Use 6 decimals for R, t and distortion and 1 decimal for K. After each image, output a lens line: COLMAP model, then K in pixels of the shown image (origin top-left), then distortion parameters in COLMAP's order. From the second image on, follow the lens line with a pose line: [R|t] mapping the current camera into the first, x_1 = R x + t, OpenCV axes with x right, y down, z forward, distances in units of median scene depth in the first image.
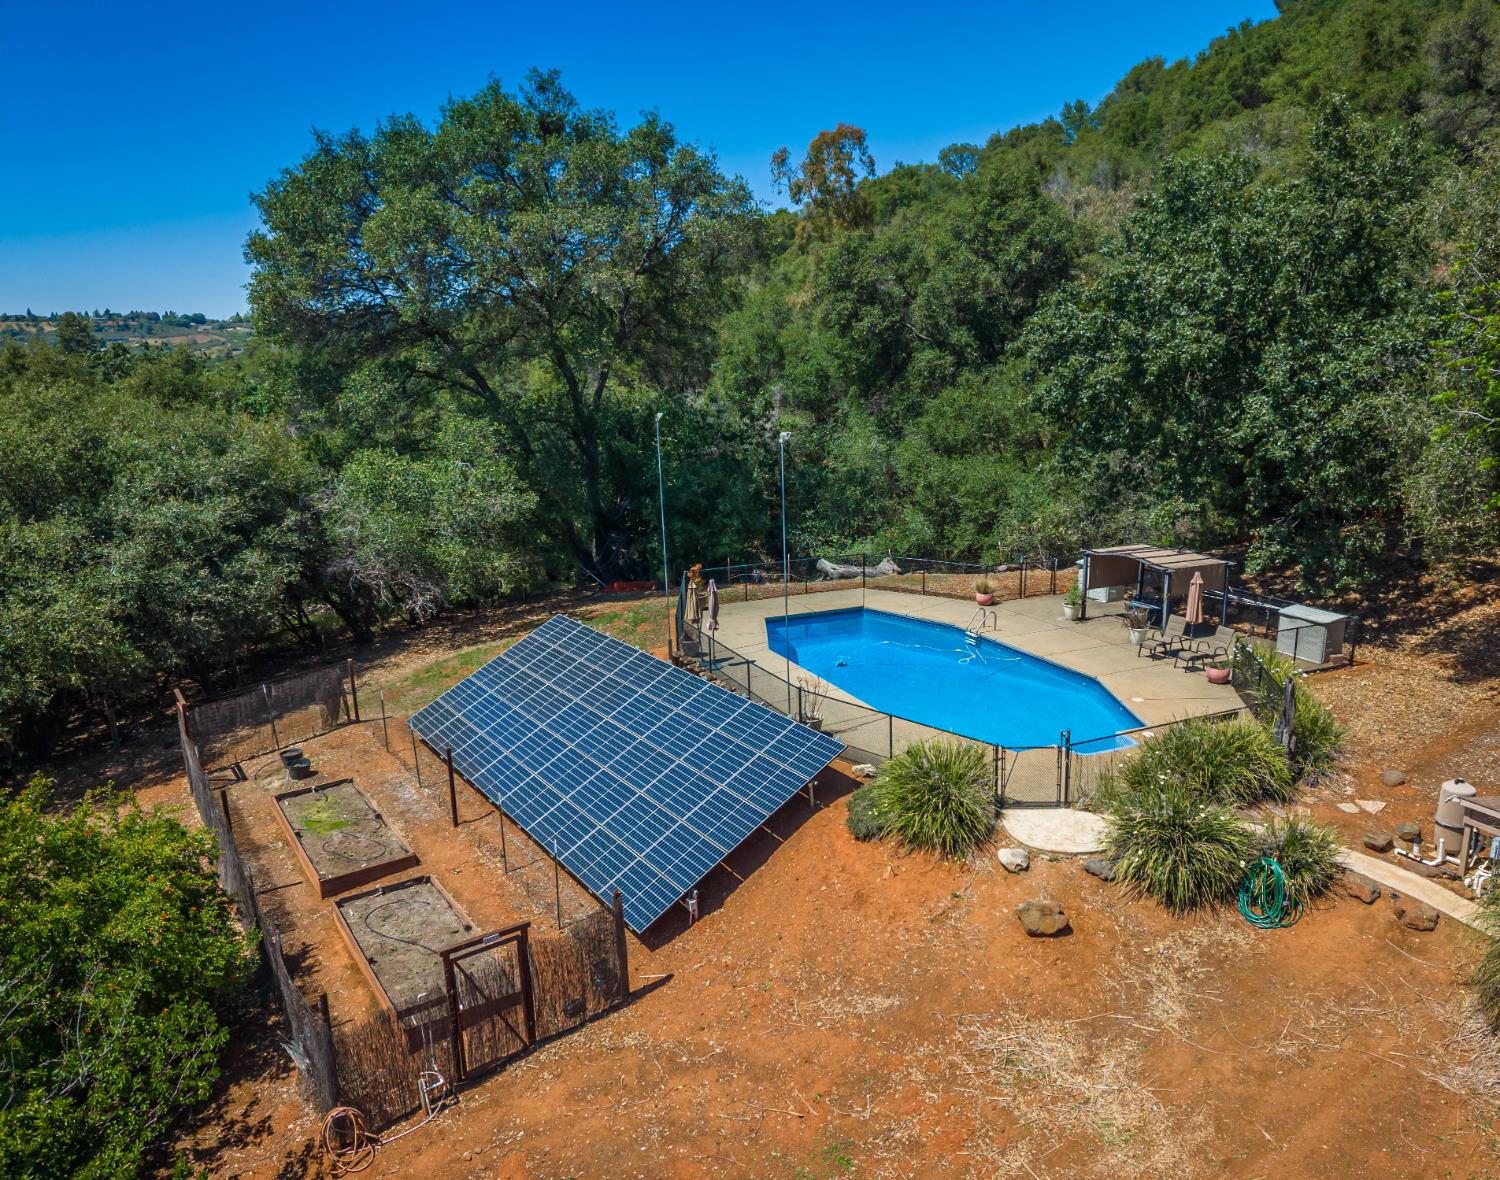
lens RADIAL K [[1076.8, 0, 799.7], [0, 1076.8, 616.5], [0, 0, 1]] dist [0.001032, -0.005269]
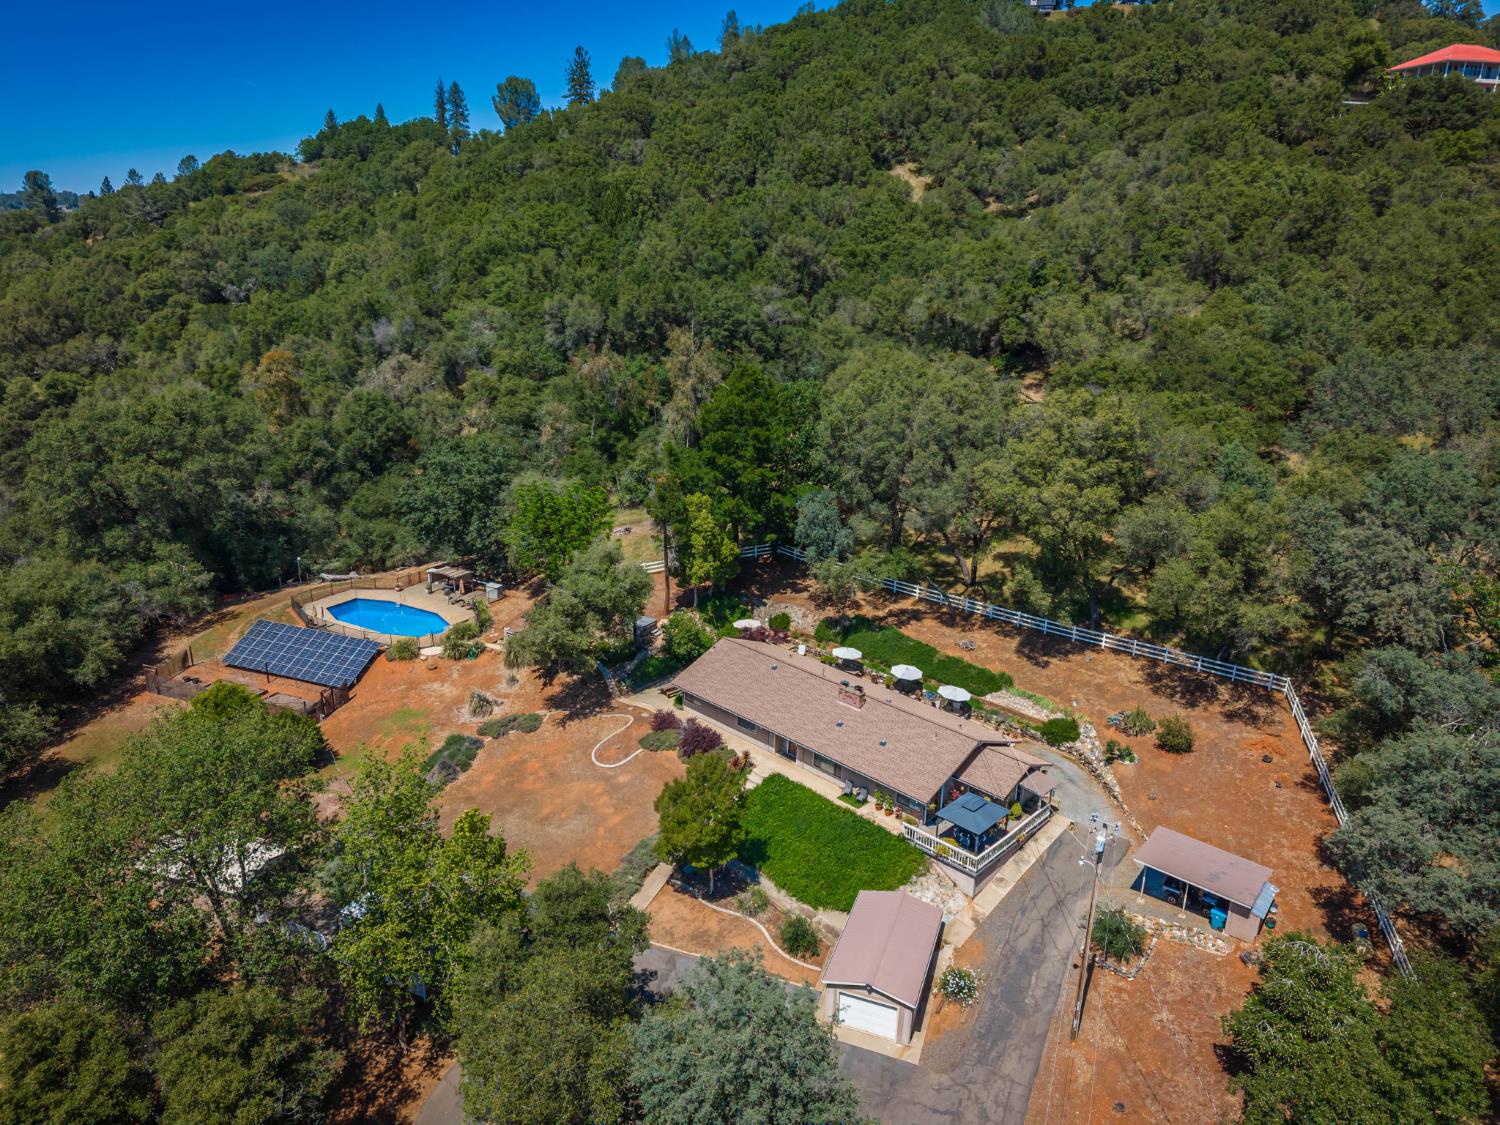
lens RADIAL K [[1000.5, 0, 750.0], [0, 1000.5, 562.5], [0, 0, 1]] dist [0.039855, -0.042707]
pose [[0.838253, -0.142887, 0.526228, -0.466318], [0.103665, 0.989216, 0.103470, -0.272476], [-0.535337, -0.032182, 0.844025, -1.882614]]
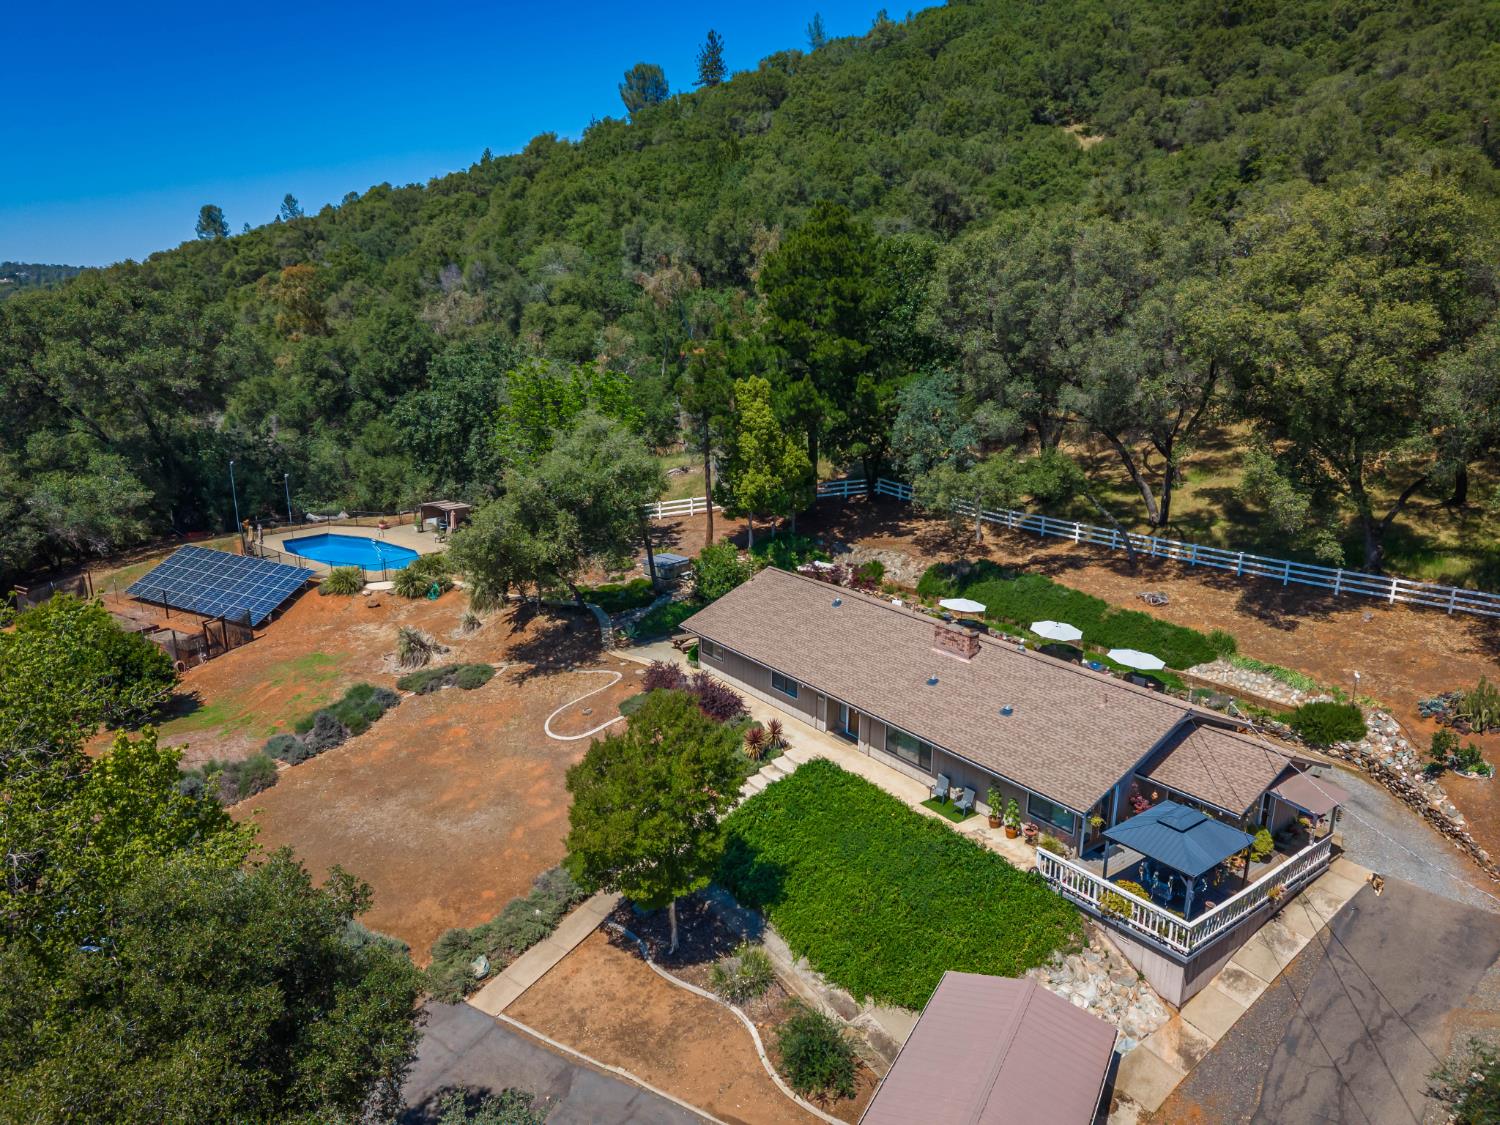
lens RADIAL K [[1000.5, 0, 750.0], [0, 1000.5, 562.5], [0, 0, 1]] dist [0.039855, -0.042707]
pose [[0.911884, -0.084224, 0.401714, 0.010926], [0.080837, 0.996403, 0.025409, 0.070101], [-0.402409, 0.009303, 0.915413, -1.319503]]
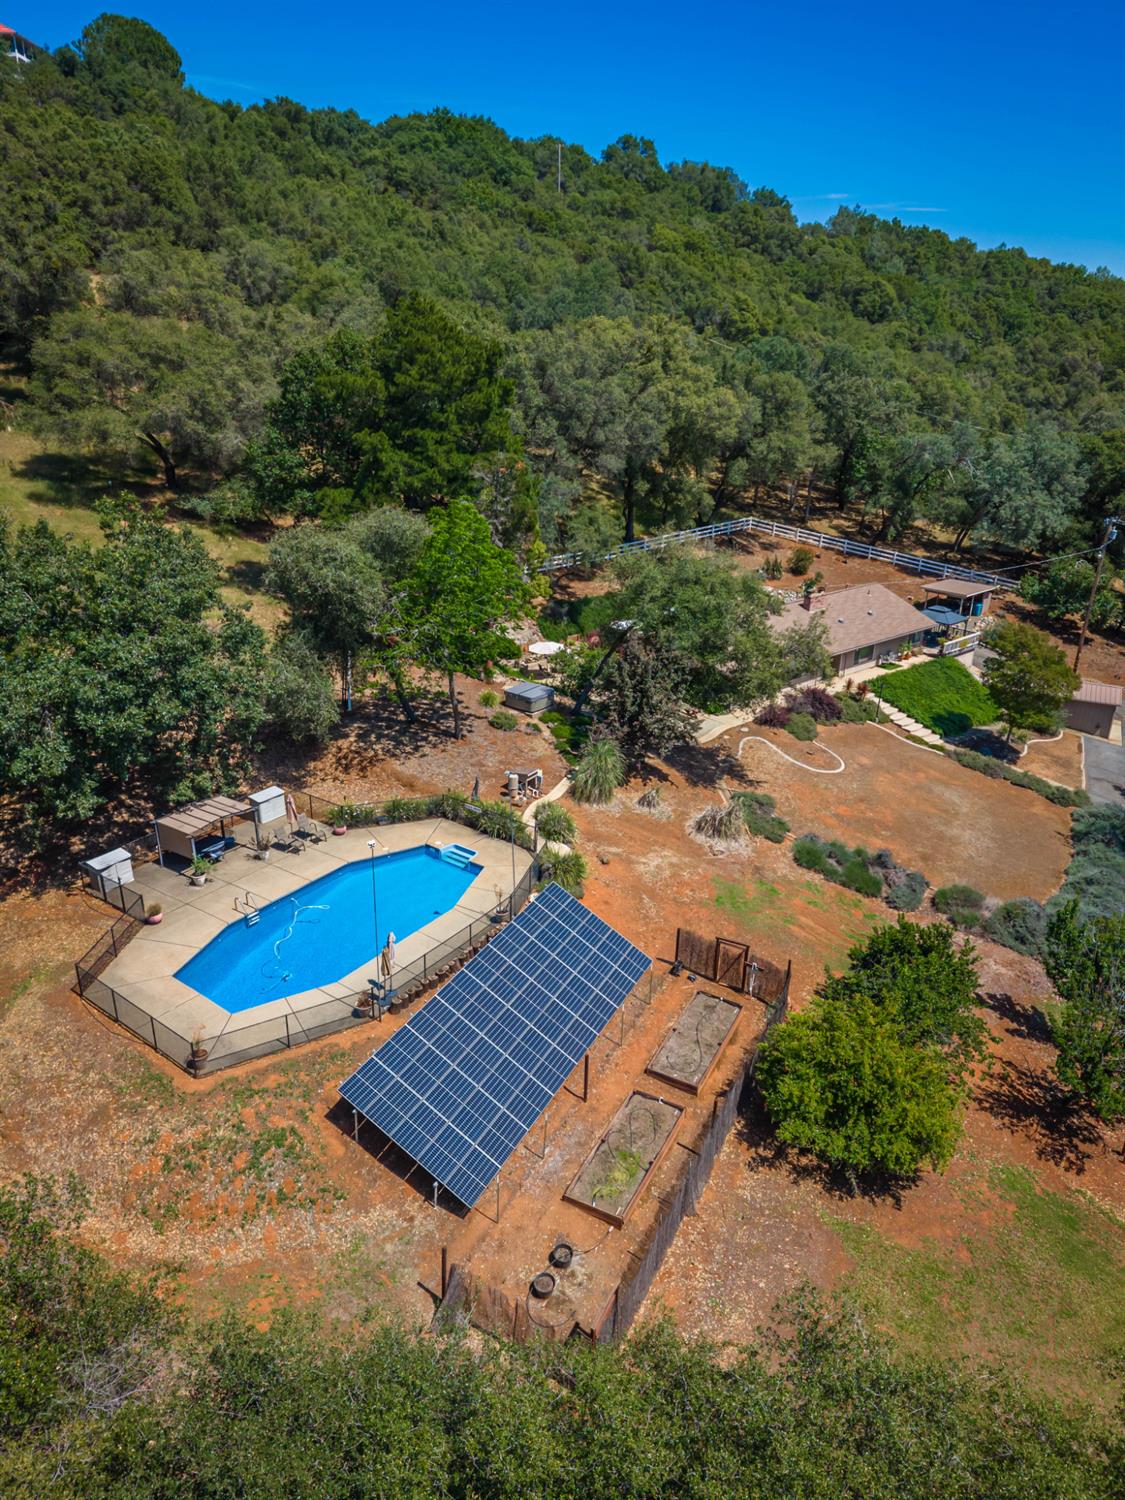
lens RADIAL K [[1000.5, 0, 562.5], [0, 1000.5, 750.0], [0, 0, 1]] dist [0.039855, -0.042707]
pose [[-0.458205, -0.335107, 0.823257, -0.854518], [0.201626, 0.862877, 0.463455, -0.577346], [-0.865676, 0.378348, -0.327808, 0.862037]]
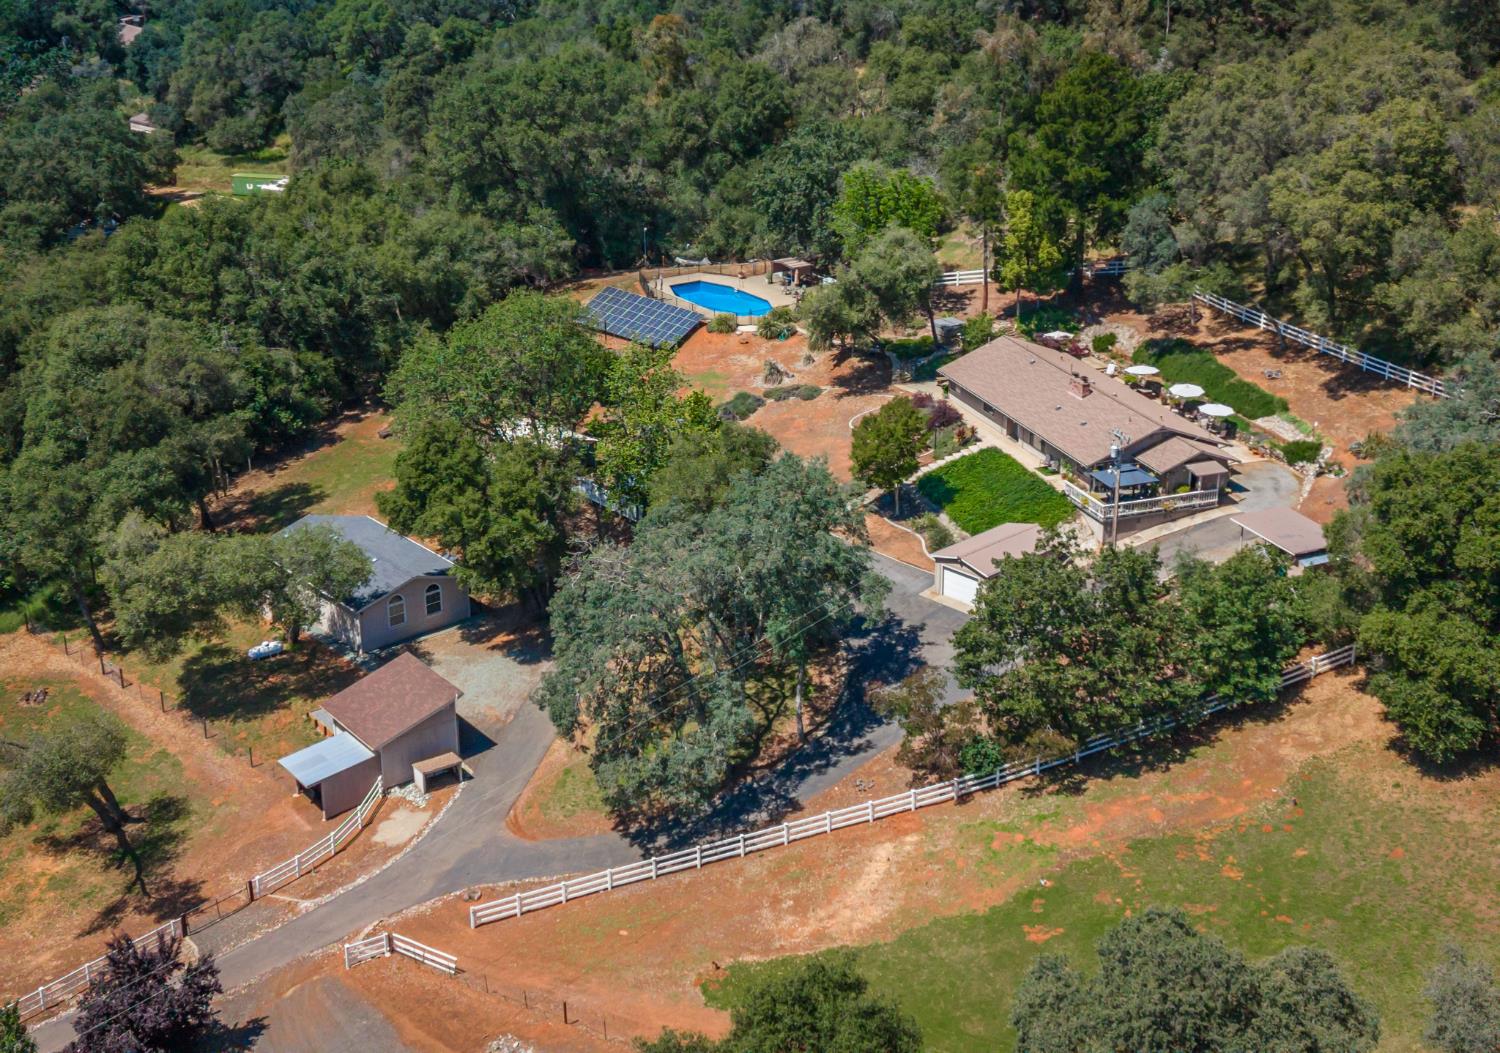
lens RADIAL K [[2002.8, 0, 746.0], [0, 2002.8, 495.8], [0, 0, 1]] dist [0.244301, -0.855174]
pose [[0.991613, -0.042201, 0.122160, -0.493053], [0.026912, 0.991892, 0.124200, -0.099153], [-0.126411, -0.119871, 0.984709, -4.323369]]
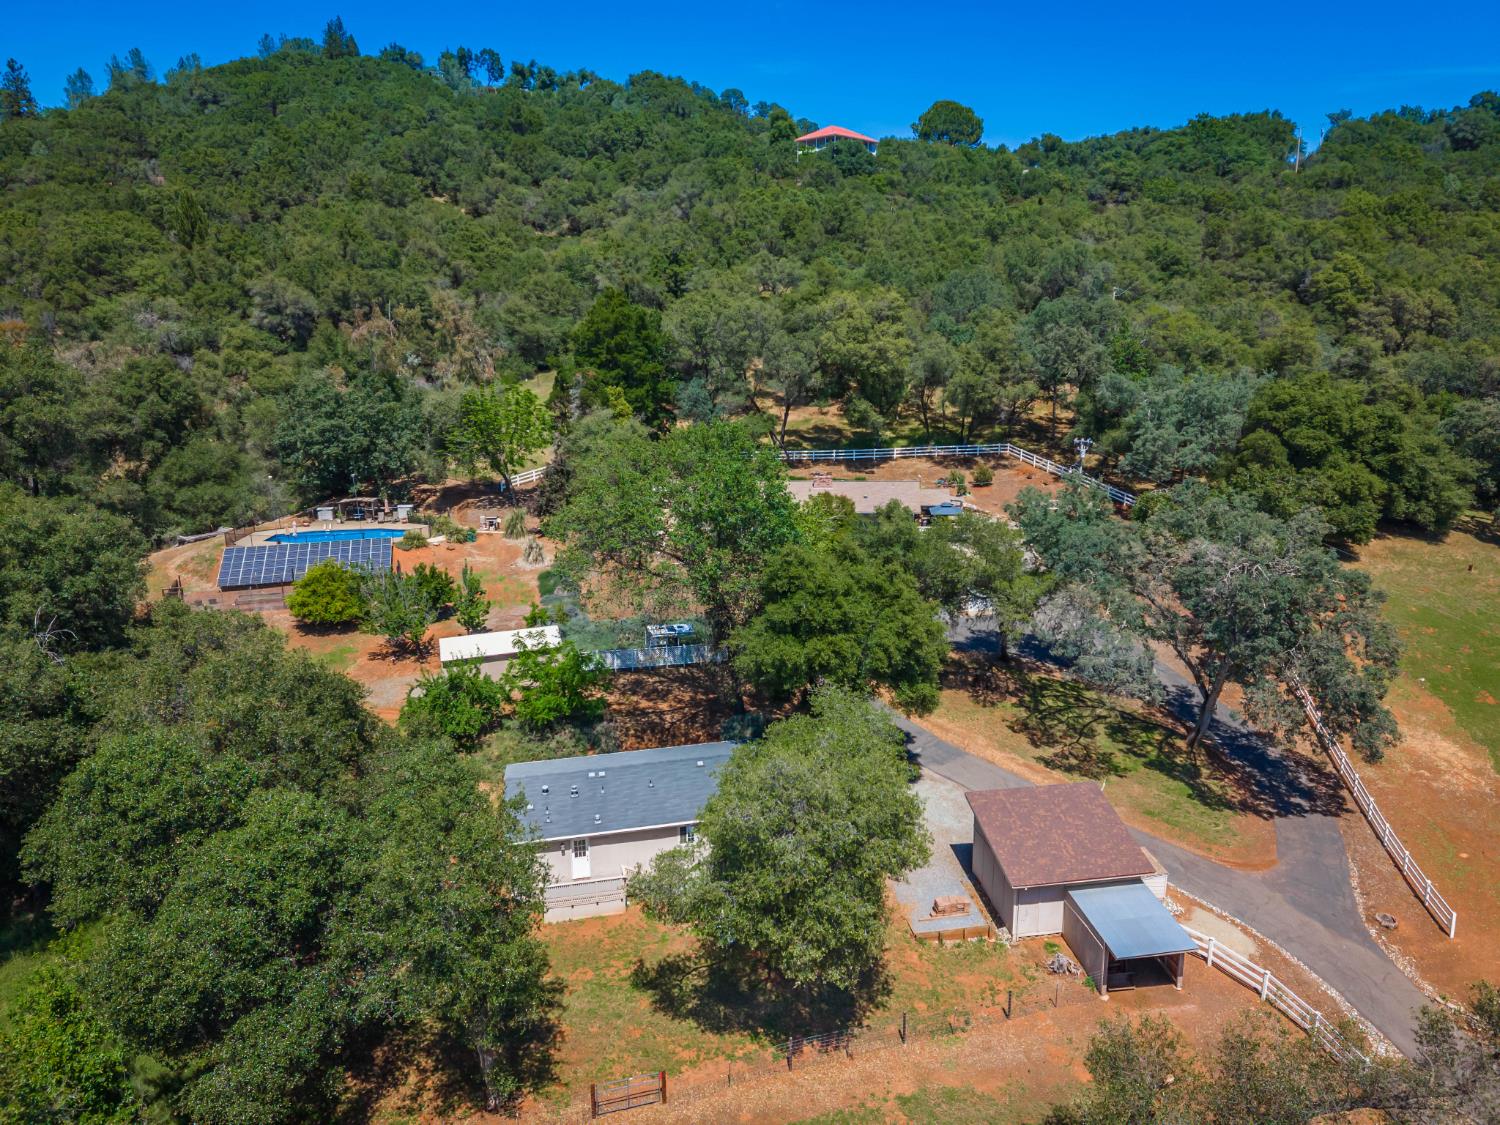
lens RADIAL K [[1000.5, 0, 750.0], [0, 1000.5, 562.5], [0, 0, 1]] dist [0.039855, -0.042707]
pose [[0.341216, -0.207667, 0.916758, -1.982772], [0.237862, 0.962624, 0.129525, 0.016627], [-0.909392, 0.173867, 0.377859, -1.187821]]
